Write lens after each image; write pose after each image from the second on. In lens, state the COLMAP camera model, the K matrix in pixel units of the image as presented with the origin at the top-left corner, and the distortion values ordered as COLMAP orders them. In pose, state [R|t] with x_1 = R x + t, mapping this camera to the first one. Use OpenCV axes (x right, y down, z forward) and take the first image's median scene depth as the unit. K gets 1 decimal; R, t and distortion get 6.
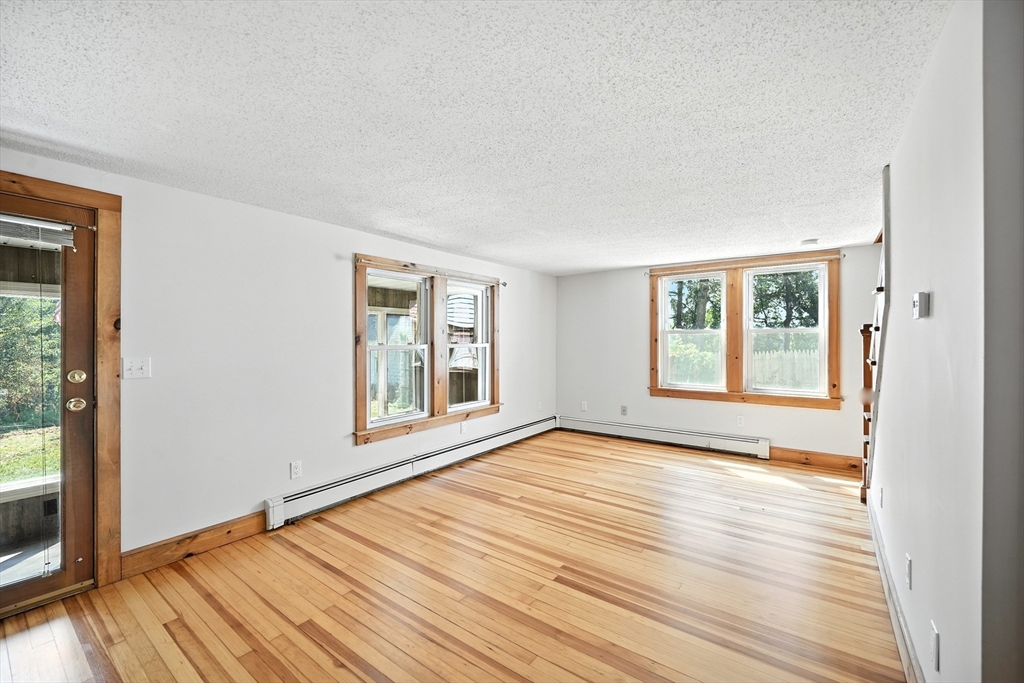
lens RADIAL K [[419.0, 0, 508.1], [0, 419.0, 343.0], [0, 0, 1]] dist [-0.004787, -0.000633]
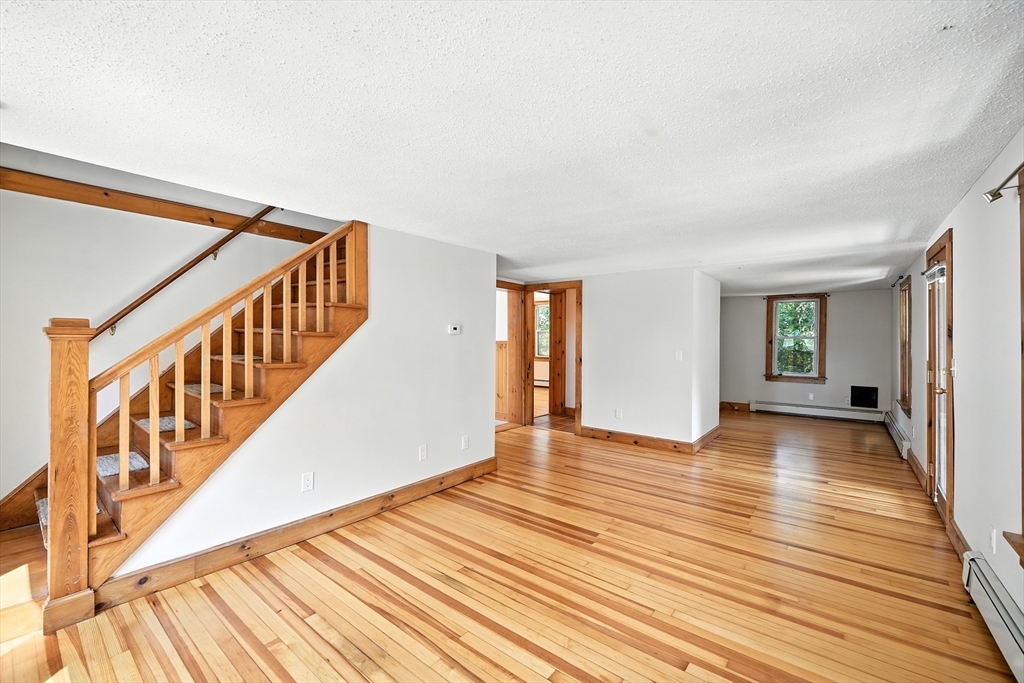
lens RADIAL K [[419.0, 0, 505.2], [0, 419.0, 335.9], [0, 0, 1]] dist [-0.004787, -0.000633]
pose [[-0.998864, -0.002011, 0.047619, 0.182201], [-0.001858, 0.999993, 0.003247, -0.019979], [-0.047625, 0.003155, -0.998860, 1.243725]]
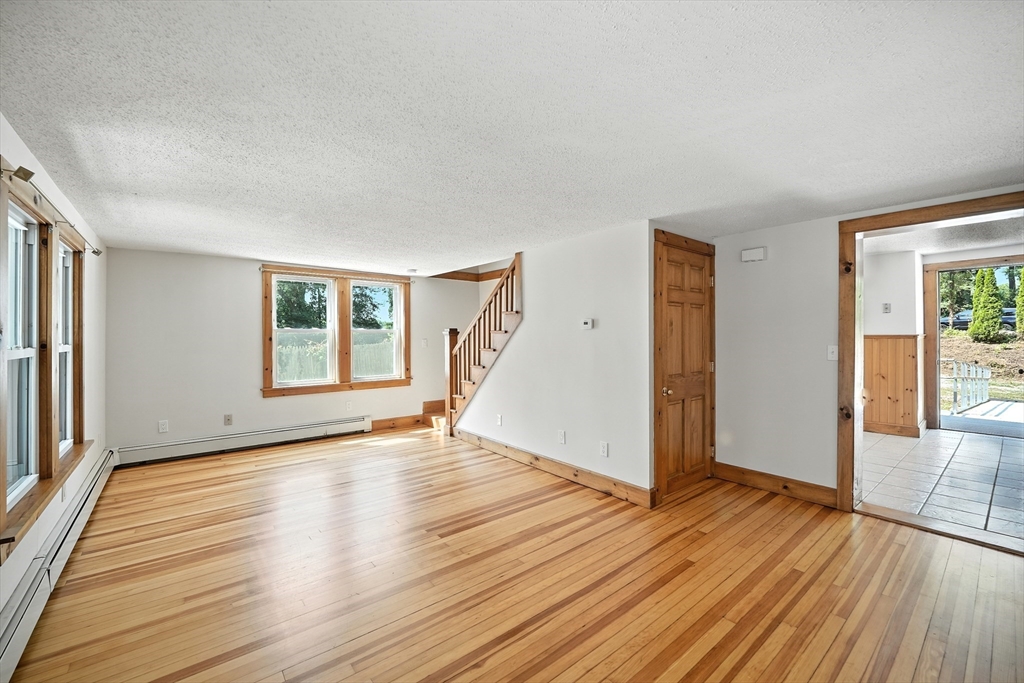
lens RADIAL K [[419.0, 0, 514.3], [0, 419.0, 337.9], [0, 0, 1]] dist [-0.004787, -0.000633]
pose [[0.247865, -0.001449, 0.968793, -0.547076], [0.011368, 0.999934, -0.001413, -0.001741], [-0.968728, 0.011363, 0.247866, 0.269527]]
